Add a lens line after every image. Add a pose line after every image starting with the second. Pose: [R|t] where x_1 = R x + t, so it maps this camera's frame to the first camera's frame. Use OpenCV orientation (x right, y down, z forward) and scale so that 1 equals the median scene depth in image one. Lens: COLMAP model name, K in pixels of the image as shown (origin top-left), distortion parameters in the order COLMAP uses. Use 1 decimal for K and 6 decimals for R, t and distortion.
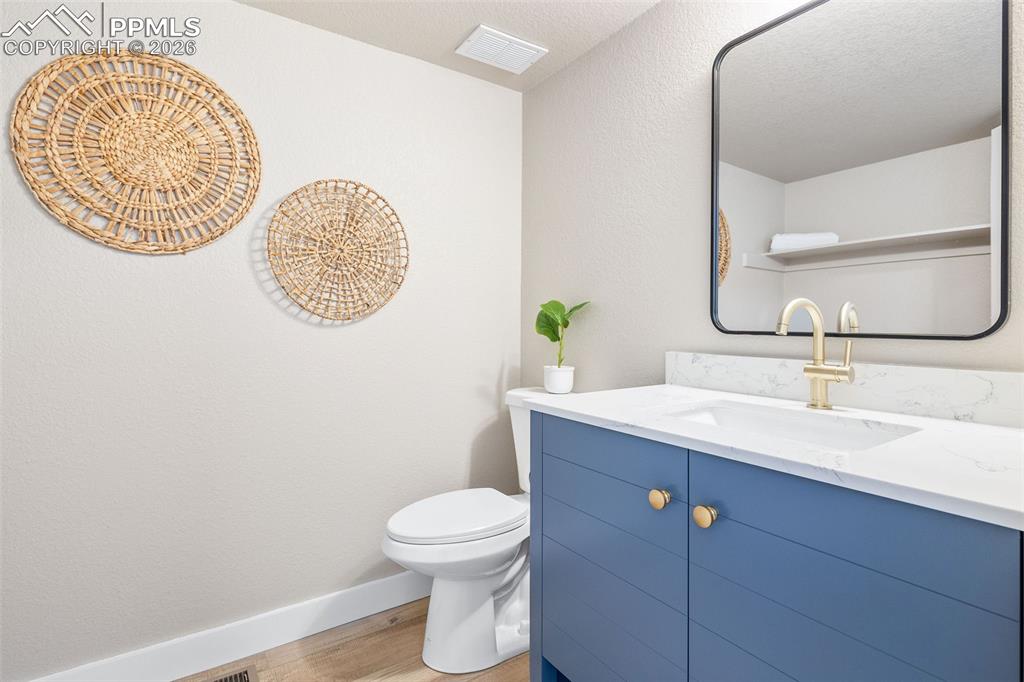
lens RADIAL K [[497.9, 0, 502.8], [0, 497.9, 327.1], [0, 0, 1]] dist [-0.004451, 0.002485]
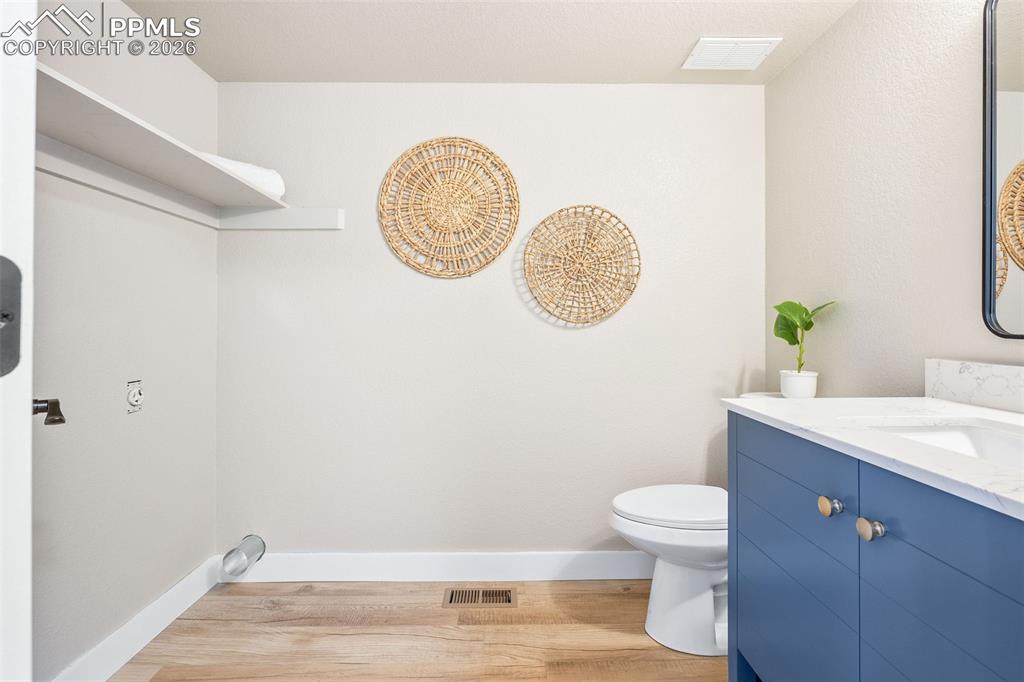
lens RADIAL K [[497.9, 0, 513.5], [0, 497.9, 335.1], [0, 0, 1]] dist [-0.004451, 0.002485]
pose [[0.837141, 0.008293, -0.546924, 0.203395], [-0.001683, 0.999919, 0.012586, -0.000320], [0.546985, -0.009616, 0.837087, -0.089907]]
